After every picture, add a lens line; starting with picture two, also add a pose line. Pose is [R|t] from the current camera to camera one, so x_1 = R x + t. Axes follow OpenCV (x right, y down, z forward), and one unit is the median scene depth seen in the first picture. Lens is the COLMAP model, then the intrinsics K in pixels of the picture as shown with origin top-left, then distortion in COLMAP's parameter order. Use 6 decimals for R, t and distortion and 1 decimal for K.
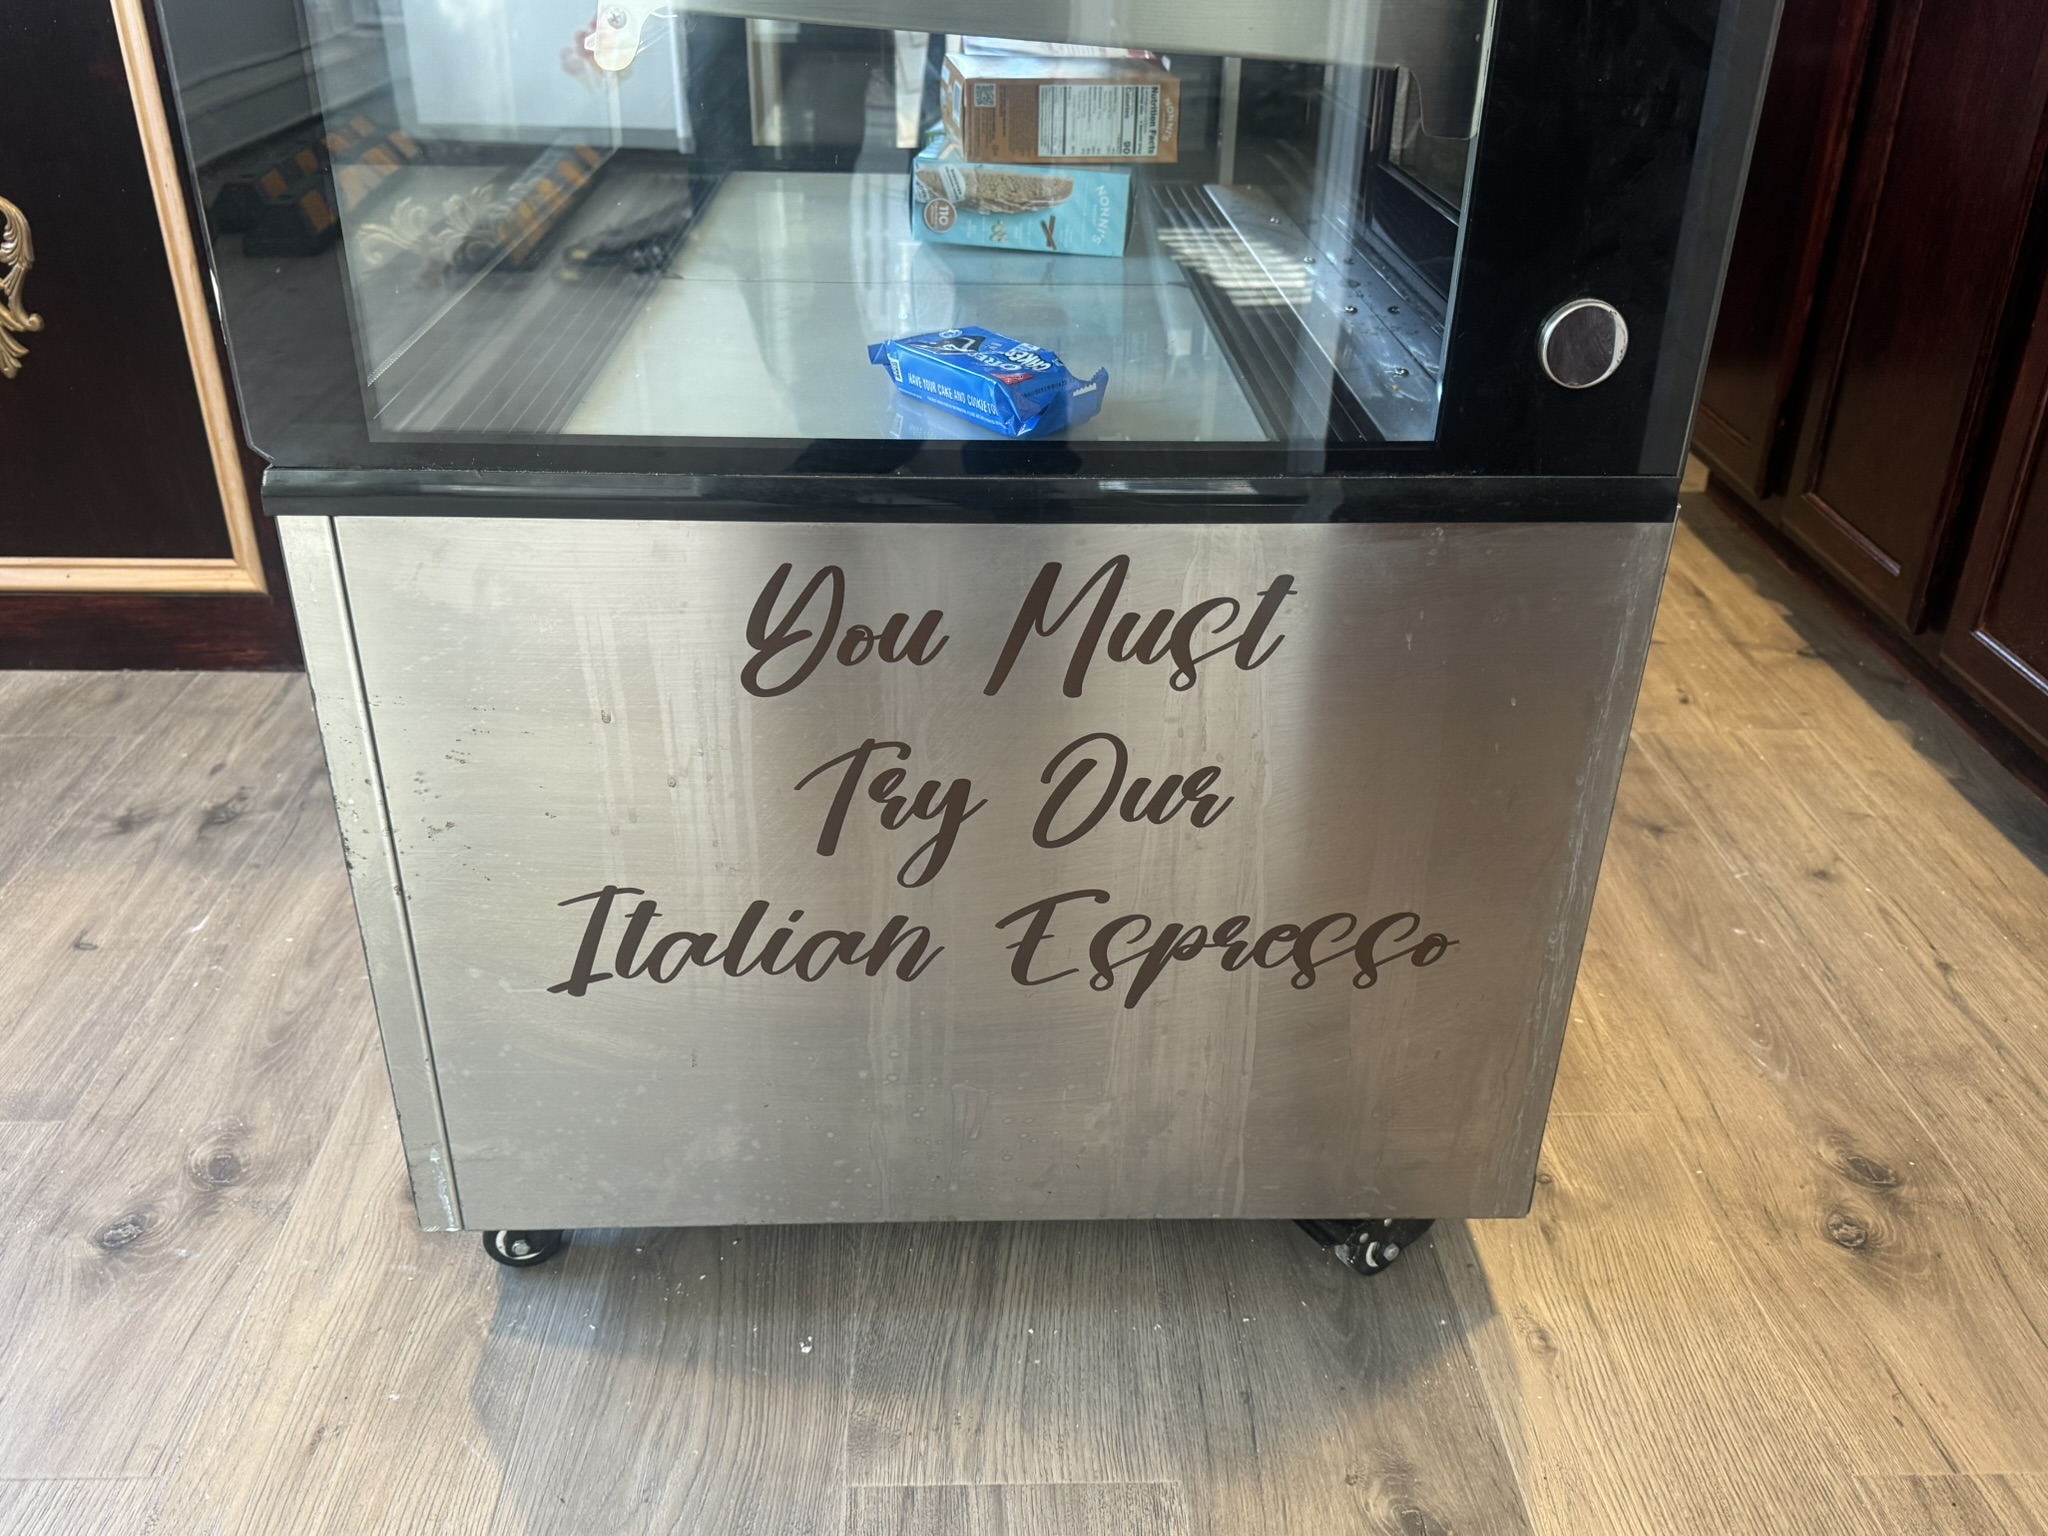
lens RADIAL K [[1667.7, 0, 1027.7], [0, 1667.7, 777.3], [0, 0, 1]] dist [0.095422, -0.147588]
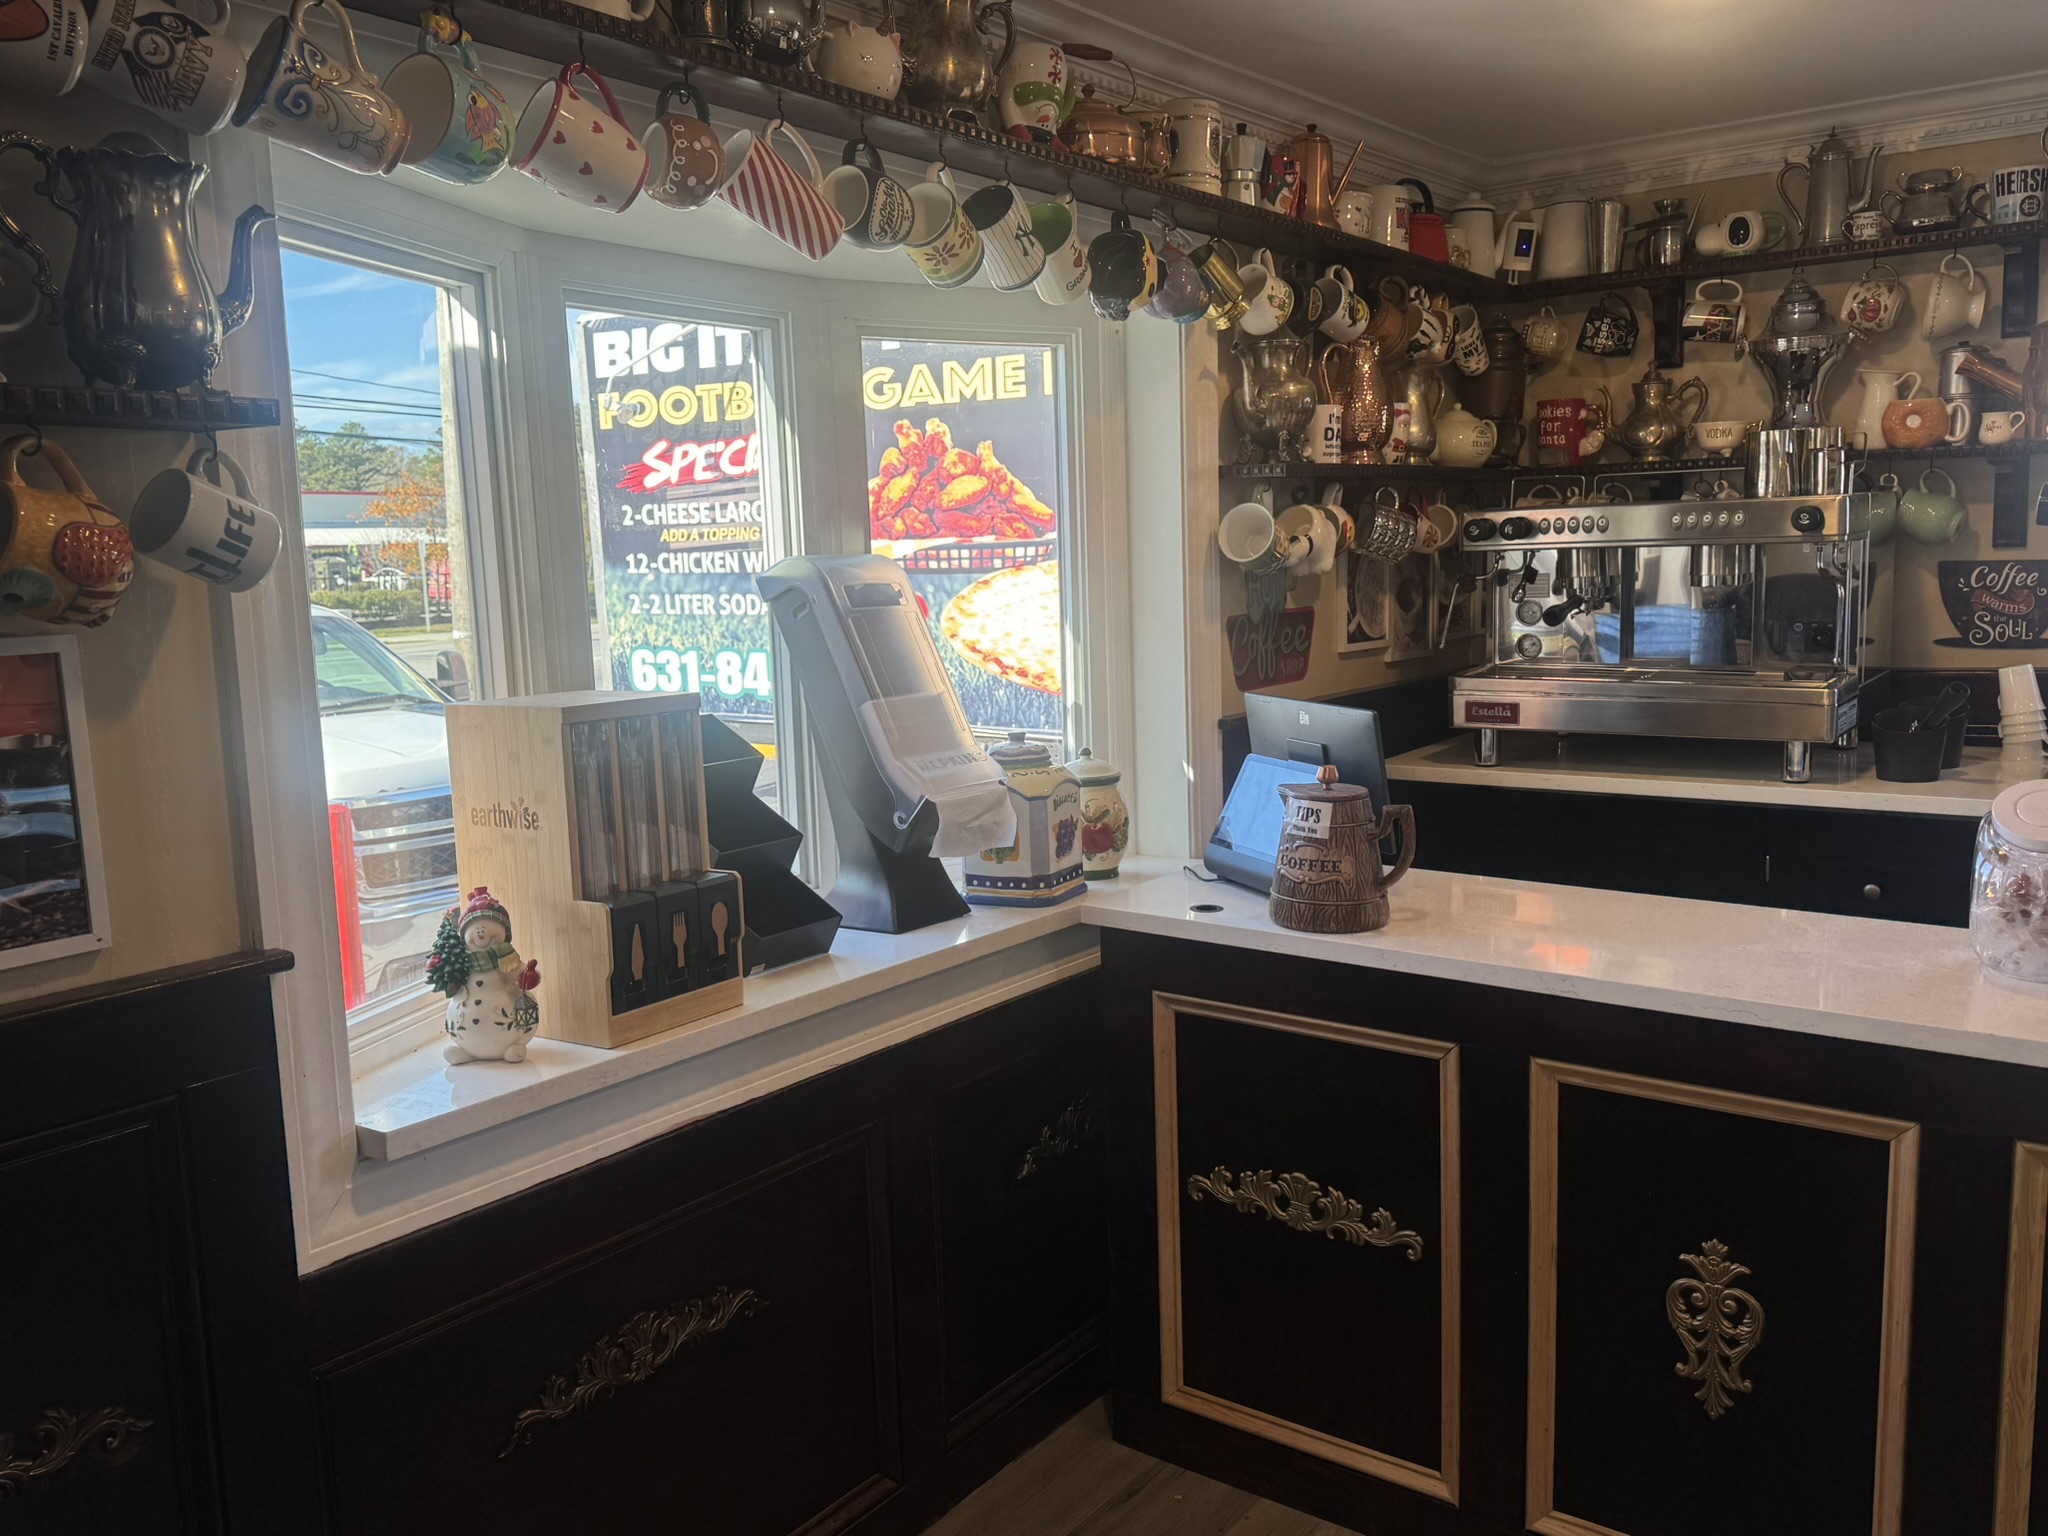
lens RADIAL K [[1667.7, 0, 1019.8], [0, 1667.7, 774.5], [0, 0, 1]] dist [0.095422, -0.147588]
pose [[0.785224, 0.055069, -0.616759, -0.337880], [-0.262345, 0.931811, -0.250805, -0.302362], [0.560891, 0.358742, 0.746127, -0.503217]]
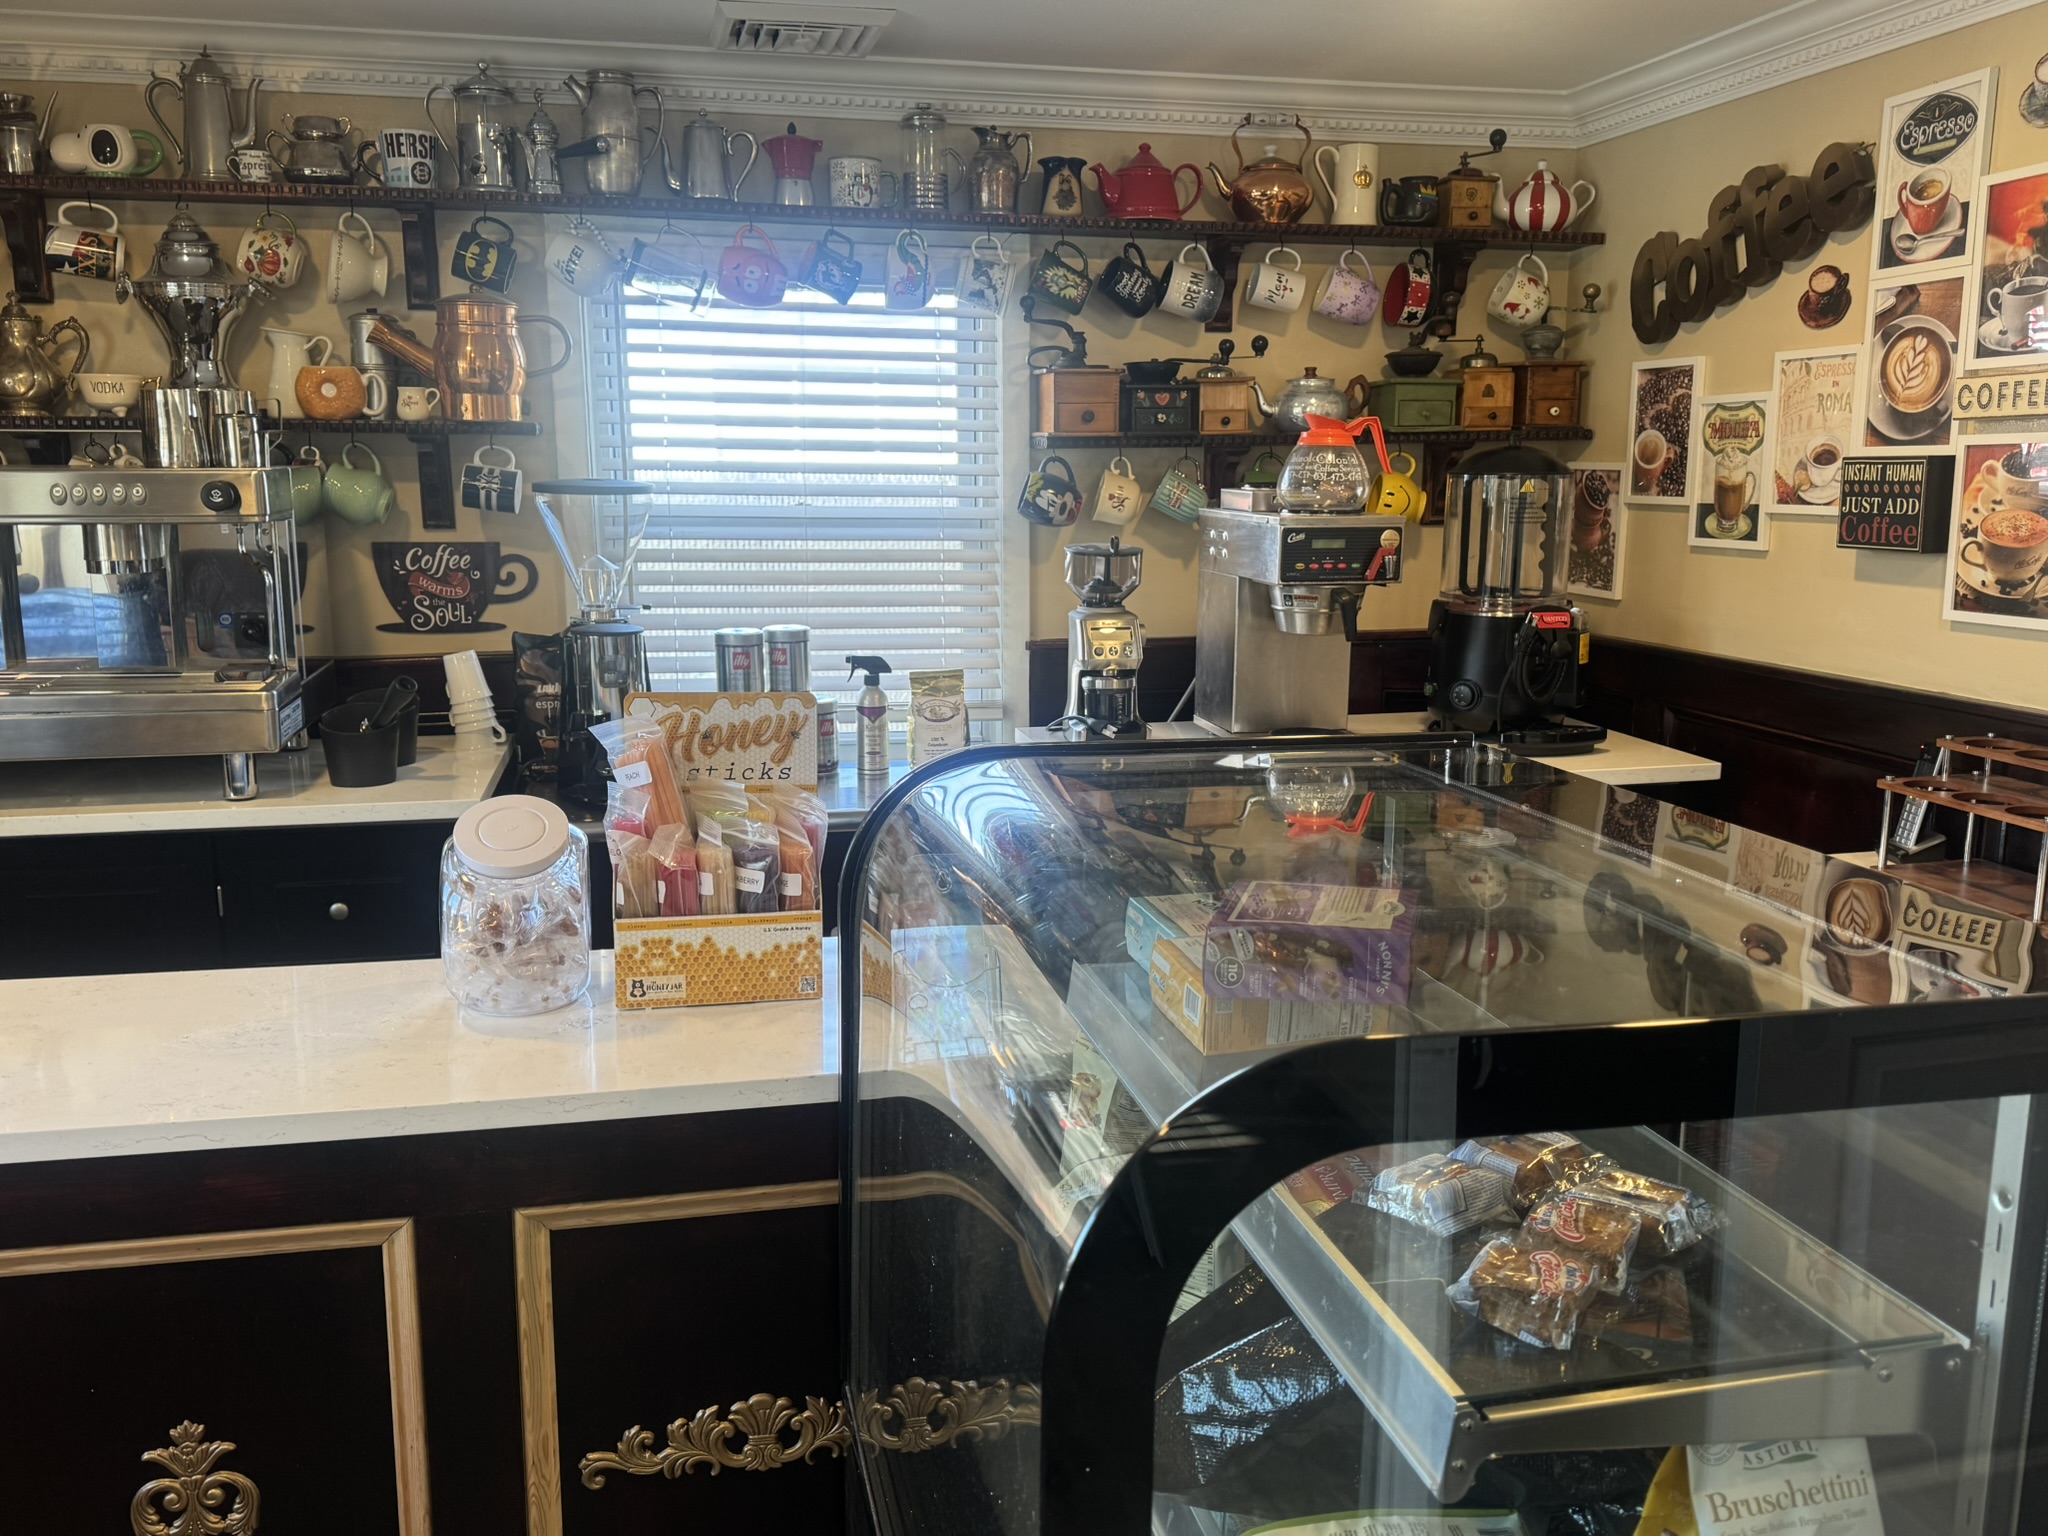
lens RADIAL K [[1667.7, 0, 1037.8], [0, 1667.7, 766.4], [0, 0, 1]] dist [0.095422, -0.147588]
pose [[0.981139, -0.038078, 0.189516, -0.382050], [0.096465, 0.946052, -0.309324, -0.476470], [-0.167513, 0.321771, 0.931881, -0.220760]]
